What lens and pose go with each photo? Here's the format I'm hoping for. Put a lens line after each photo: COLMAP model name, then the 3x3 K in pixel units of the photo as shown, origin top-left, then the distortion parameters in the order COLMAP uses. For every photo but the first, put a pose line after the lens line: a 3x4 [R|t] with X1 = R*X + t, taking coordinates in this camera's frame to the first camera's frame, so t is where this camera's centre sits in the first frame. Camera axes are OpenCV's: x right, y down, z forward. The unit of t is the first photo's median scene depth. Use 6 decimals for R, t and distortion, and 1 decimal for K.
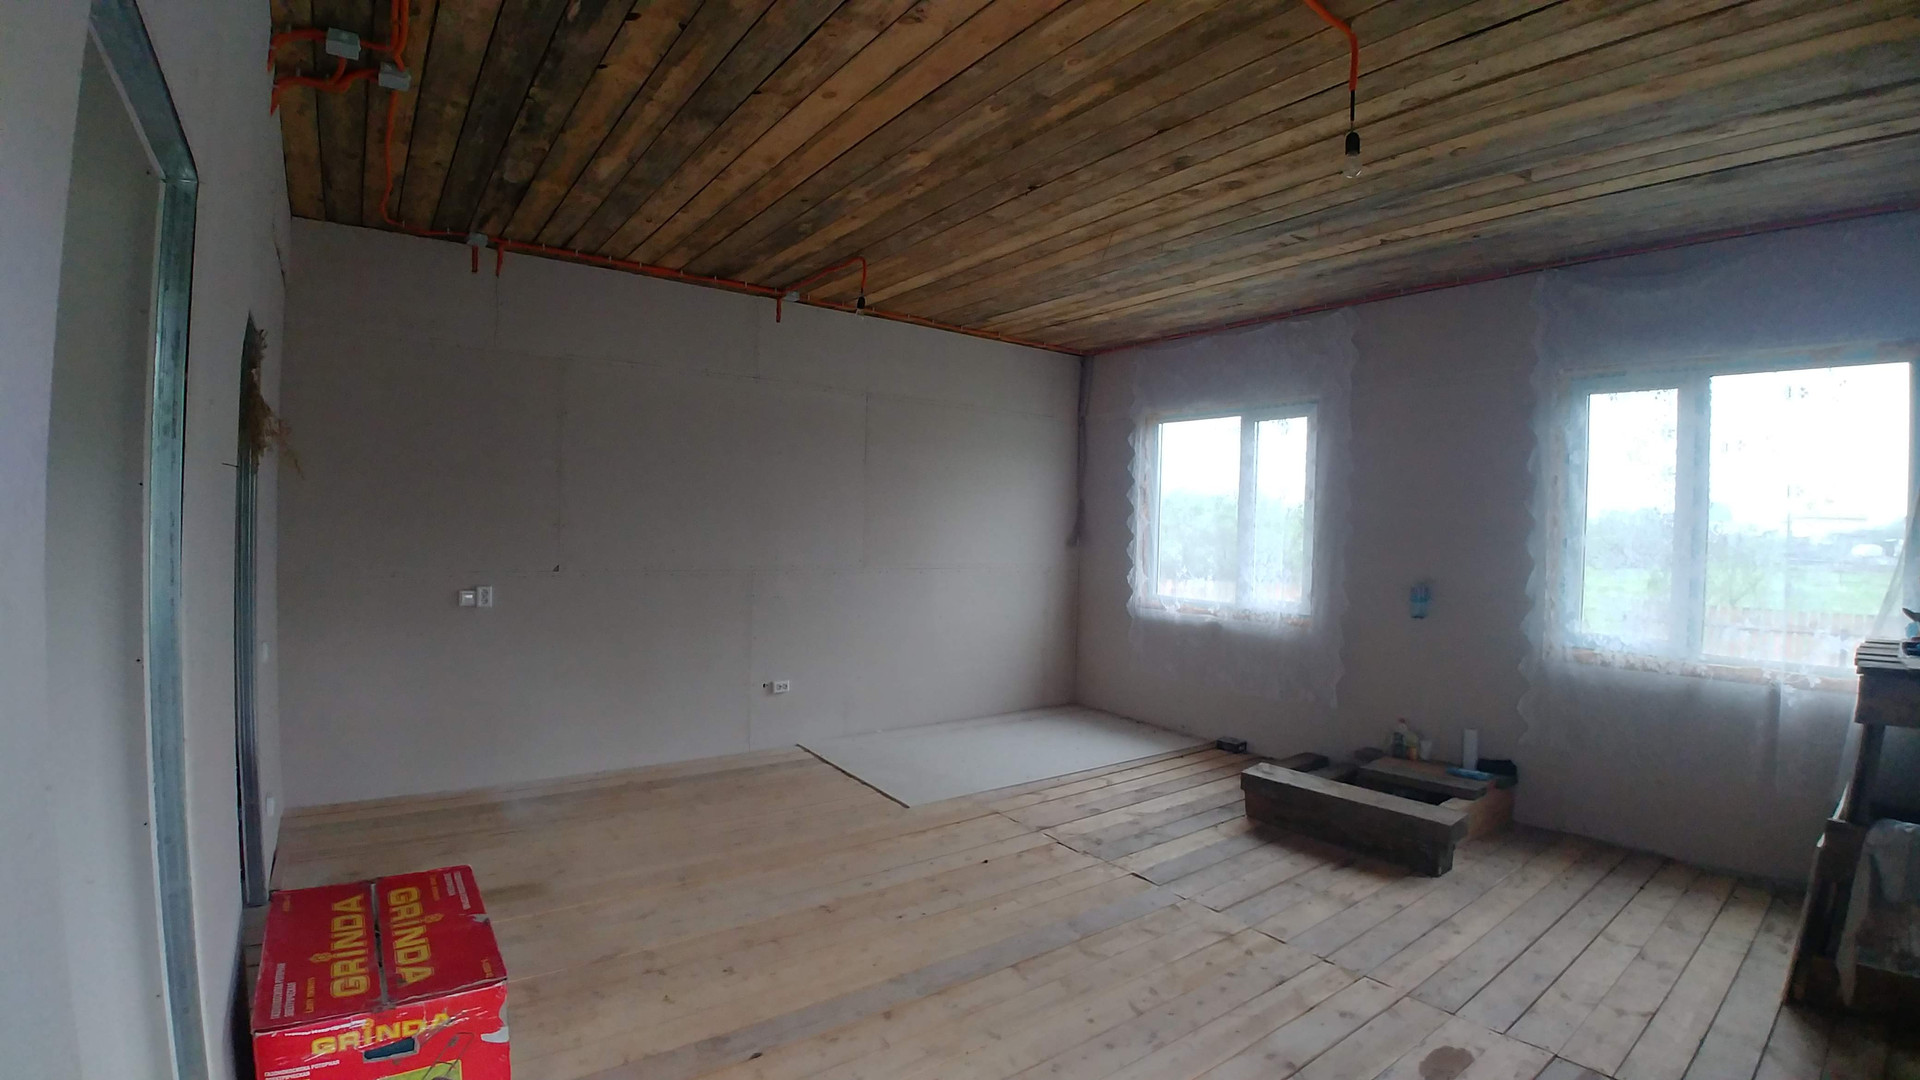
lens RADIAL K [[863.7, 0, 968.0], [0, 863.7, 530.2], [0, 0, 1]] dist [-0.065932, -0.000474]
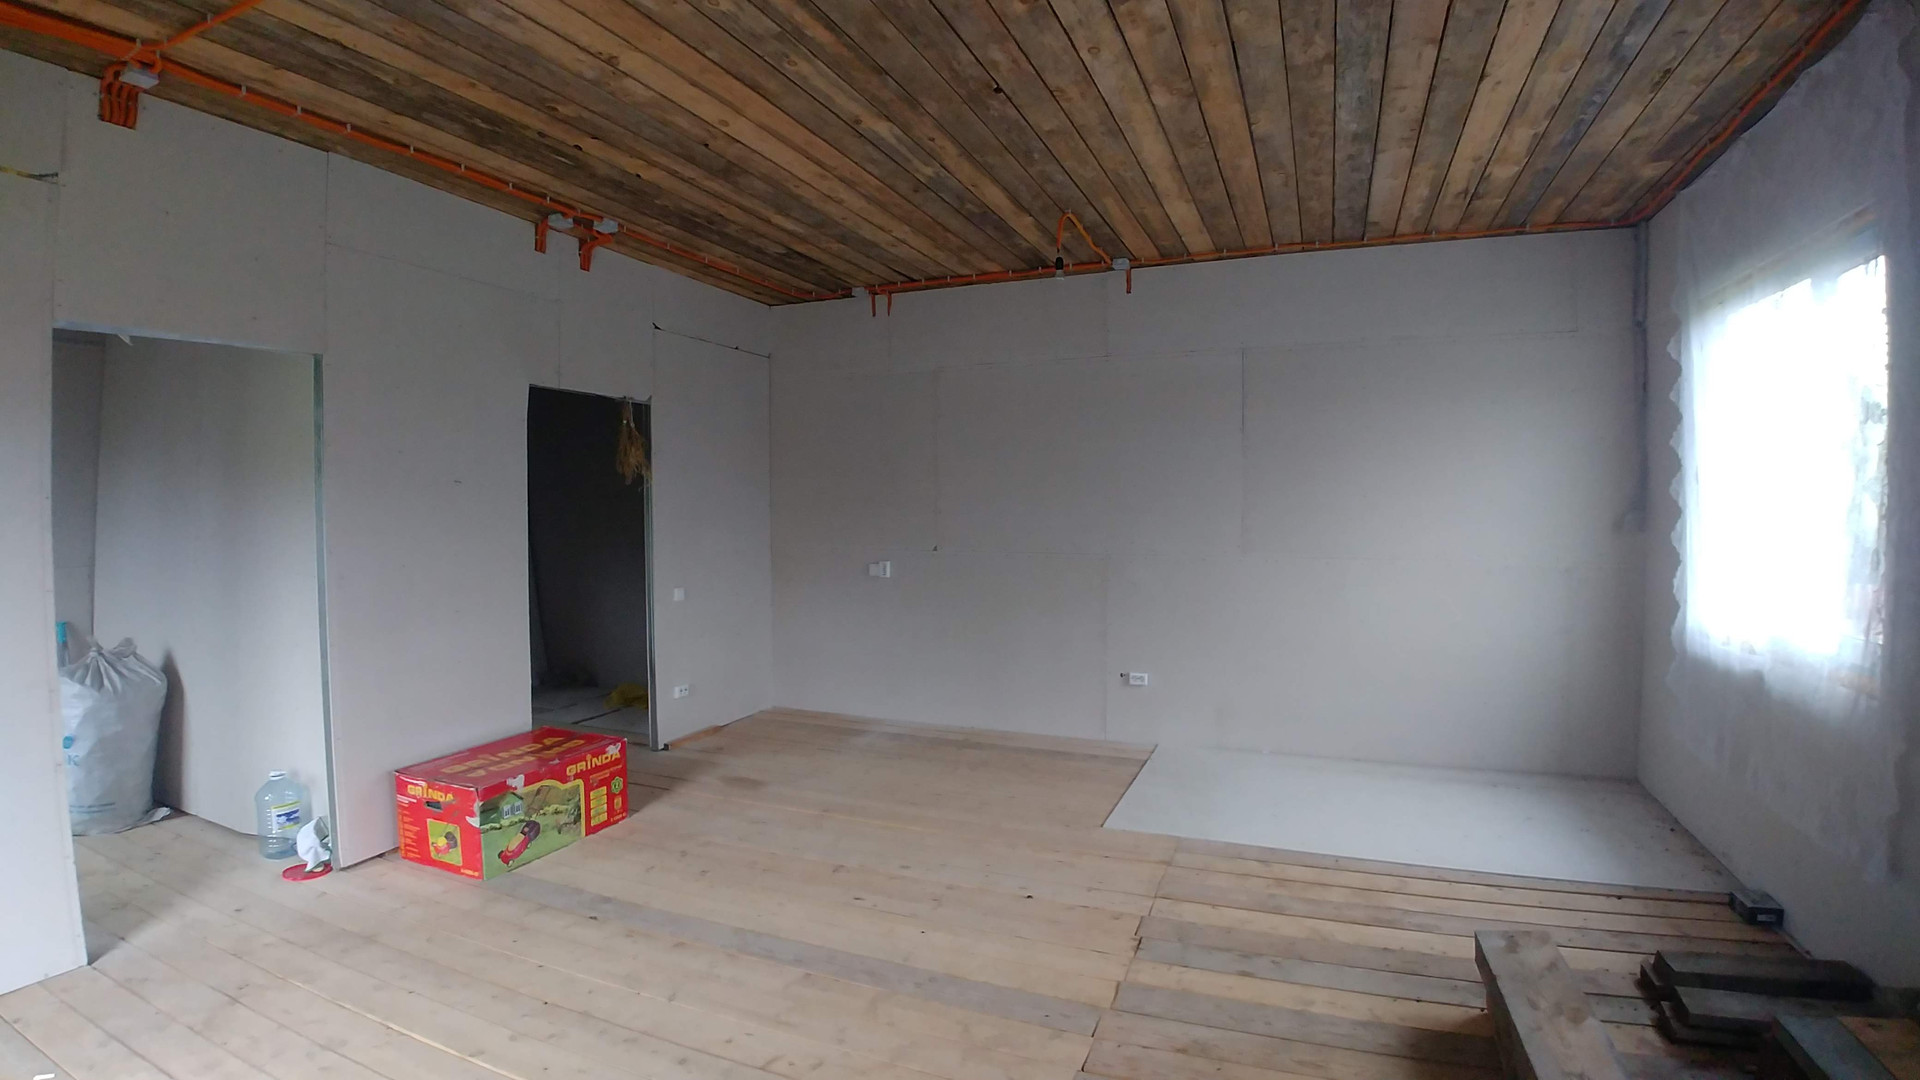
lens RADIAL K [[863.7, 0, 968.0], [0, 863.7, 530.2], [0, 0, 1]] dist [-0.065932, -0.000474]
pose [[0.518332, -0.002702, -0.855175, 0.651702], [0.011454, 0.999927, 0.003784, 0.017318], [0.855103, -0.011757, 0.518325, 0.466848]]
